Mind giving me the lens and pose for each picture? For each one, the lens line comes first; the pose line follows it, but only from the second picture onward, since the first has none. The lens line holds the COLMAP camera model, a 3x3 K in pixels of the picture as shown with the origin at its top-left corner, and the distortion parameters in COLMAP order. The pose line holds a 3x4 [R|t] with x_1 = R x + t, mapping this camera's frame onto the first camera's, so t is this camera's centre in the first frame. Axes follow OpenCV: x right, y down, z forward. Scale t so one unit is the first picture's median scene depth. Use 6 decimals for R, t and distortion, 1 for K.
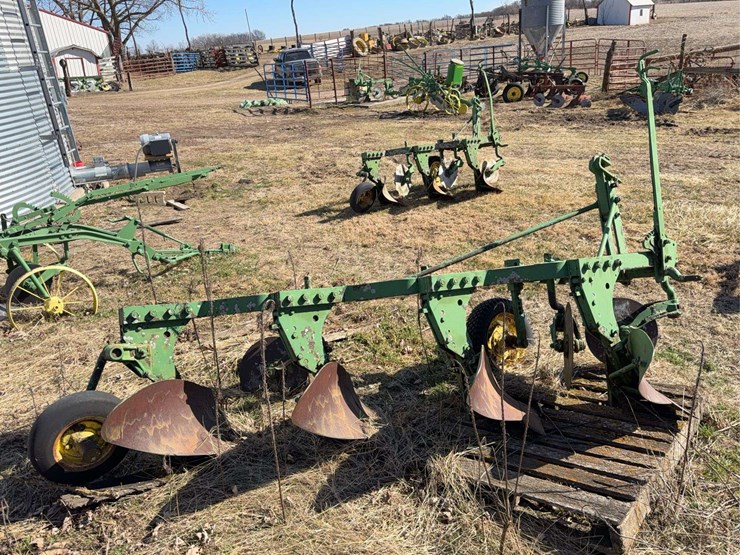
lens RADIAL K [[578.5, 0, 370.7], [0, 578.5, 284.1], [0, 0, 1]] dist [0.058570, -0.091906]
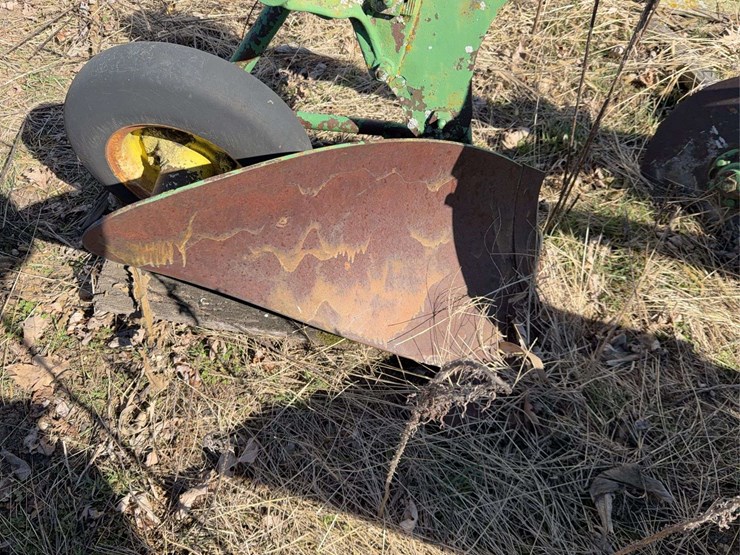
lens RADIAL K [[578.5, 0, 371.3], [0, 578.5, 278.2], [0, 0, 1]] dist [0.058570, -0.091906]
pose [[0.688853, 0.641451, -0.337672, -0.066595], [-0.276728, 0.663235, 0.695371, 0.002259], [0.670002, -0.385565, 0.634379, 0.242888]]
